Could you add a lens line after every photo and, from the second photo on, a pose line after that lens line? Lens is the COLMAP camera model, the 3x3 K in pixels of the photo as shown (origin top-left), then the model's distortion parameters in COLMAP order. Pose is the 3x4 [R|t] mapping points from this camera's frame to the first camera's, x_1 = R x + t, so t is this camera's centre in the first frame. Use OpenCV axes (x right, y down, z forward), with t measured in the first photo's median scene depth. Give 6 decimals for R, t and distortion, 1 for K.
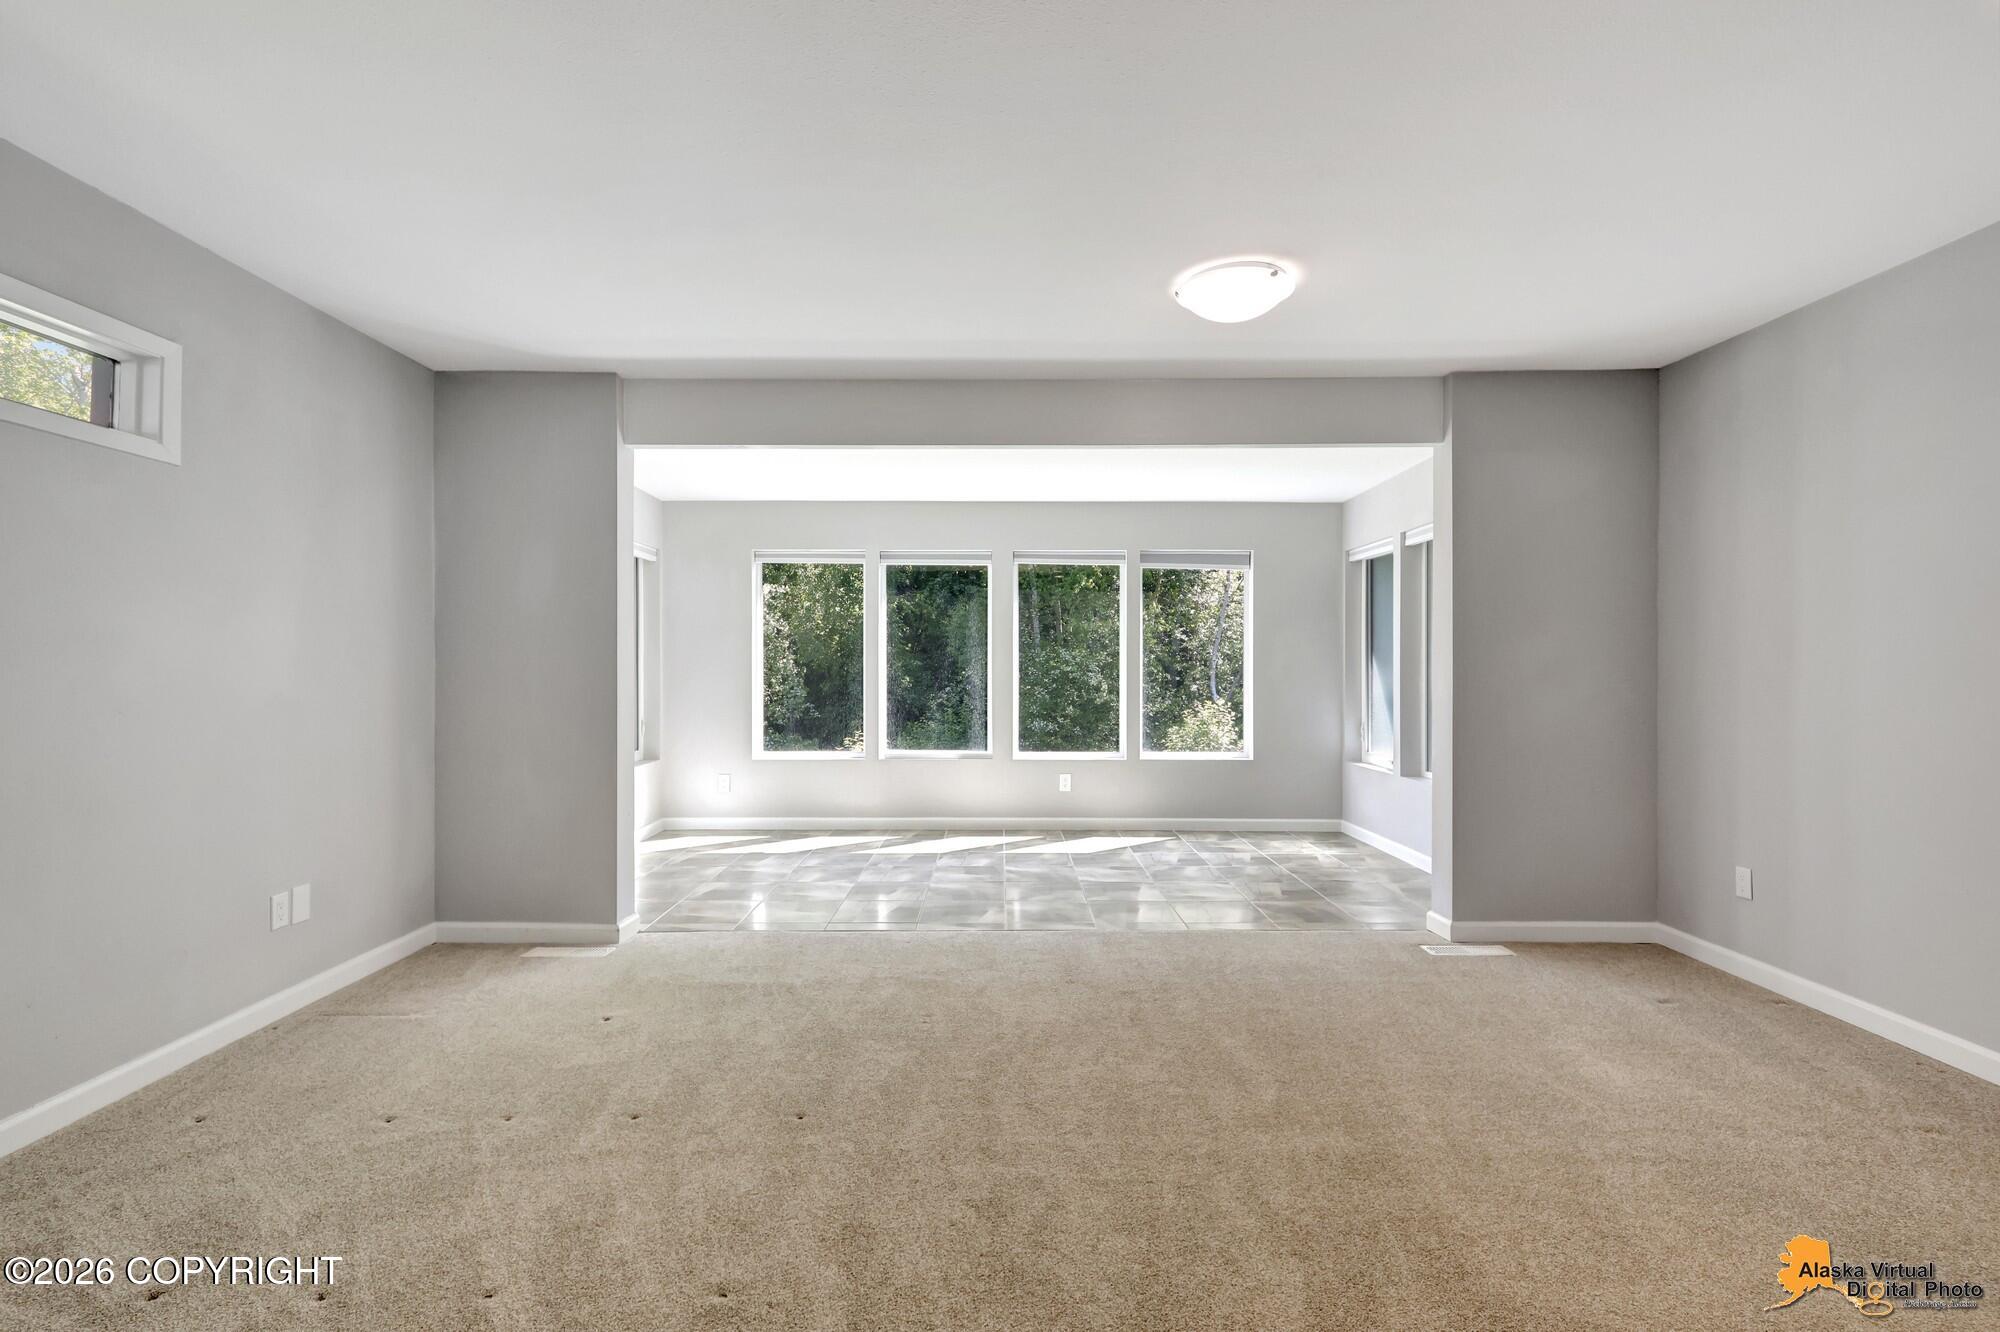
lens RADIAL K [[936.2, 0, 1000.9], [0, 936.2, 658.0], [0, 0, 1]] dist [0.011083, -0.005195]
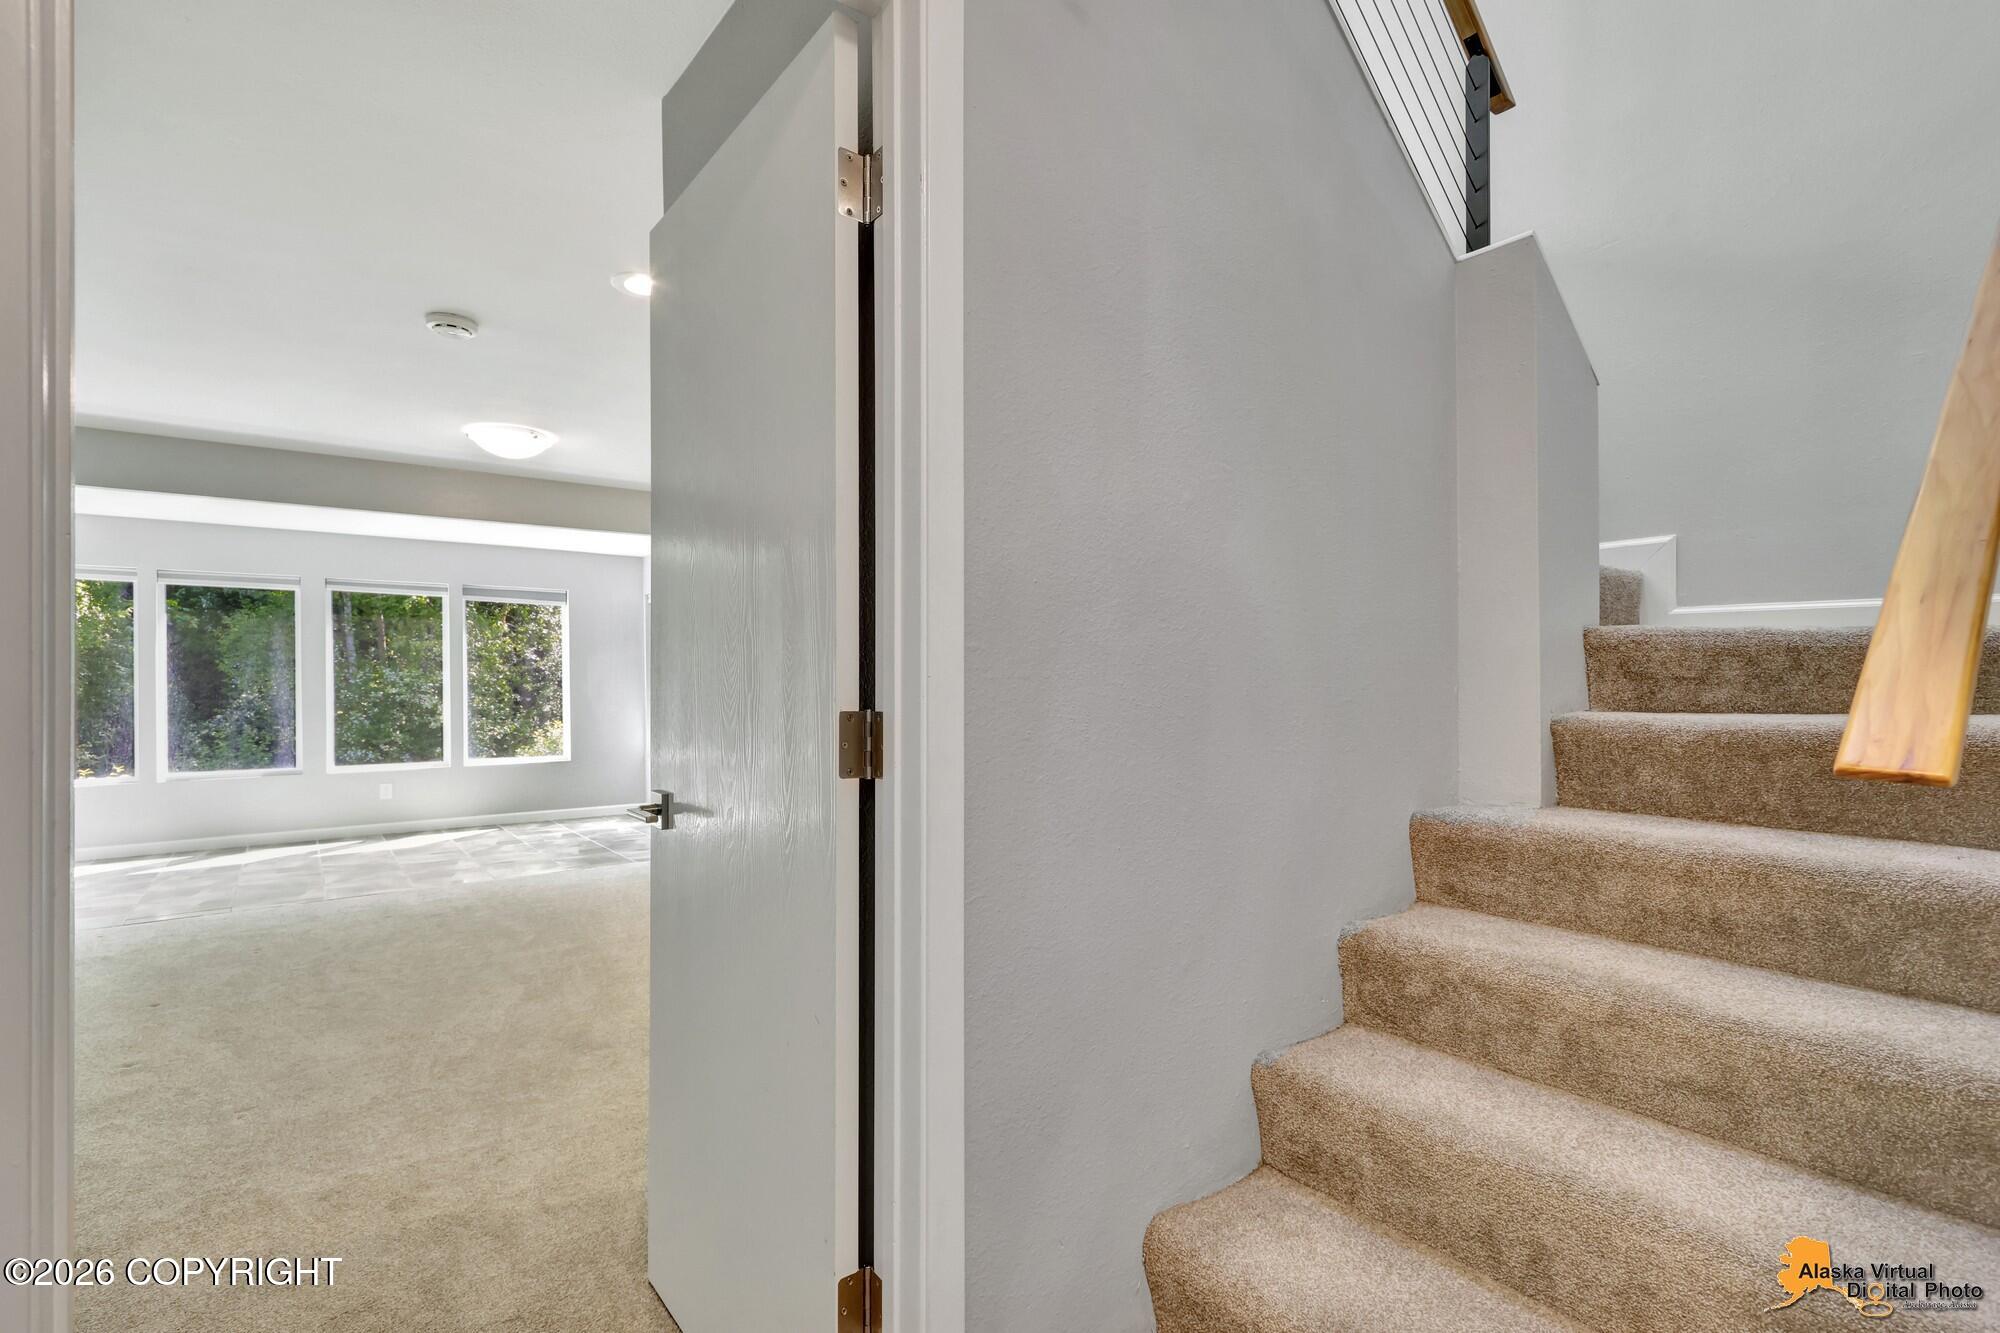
lens RADIAL K [[936.2, 0, 1009.3], [0, 936.2, 682.7], [0, 0, 1]] dist [0.011083, -0.005195]
pose [[0.796297, -0.007234, 0.604863, -0.015777], [0.003984, 0.999970, 0.006716, 0.000579], [-0.604893, -0.002938, 0.796301, -0.320018]]
